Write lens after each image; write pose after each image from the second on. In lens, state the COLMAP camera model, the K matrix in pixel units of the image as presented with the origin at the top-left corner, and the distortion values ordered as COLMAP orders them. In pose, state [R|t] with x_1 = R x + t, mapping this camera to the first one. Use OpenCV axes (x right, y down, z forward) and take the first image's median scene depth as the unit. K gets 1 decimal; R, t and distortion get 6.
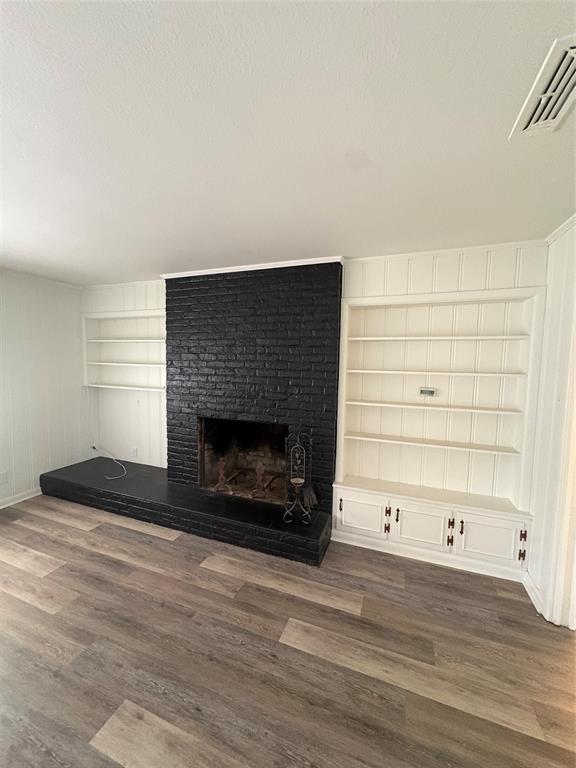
lens RADIAL K [[307.8, 0, 290.2], [0, 307.8, 379.1], [0, 0, 1]] dist [-0.000594, 0.000081]
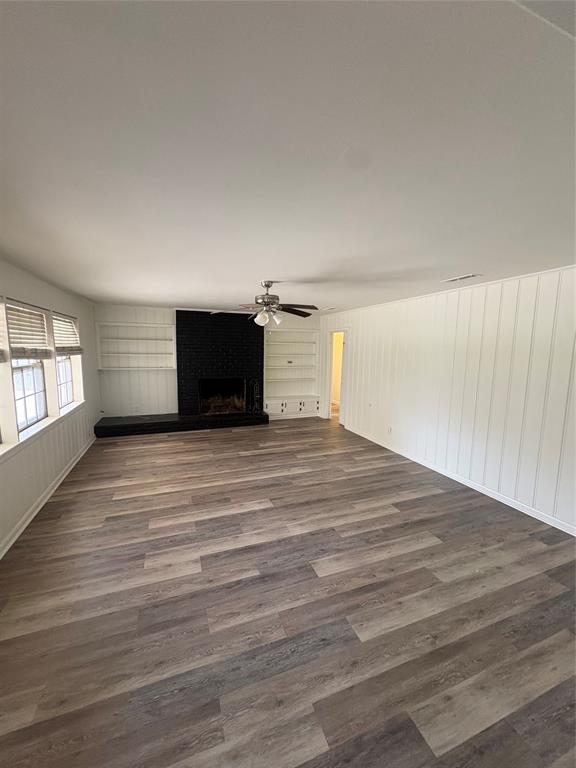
lens RADIAL K [[307.8, 0, 287.7], [0, 307.8, 385.0], [0, 0, 1]] dist [-0.000594, 0.000081]
pose [[0.744717, -0.086213, 0.661788, -1.476294], [0.041280, 0.995673, 0.083255, 0.013048], [-0.666102, -0.034683, 0.745054, -1.118503]]
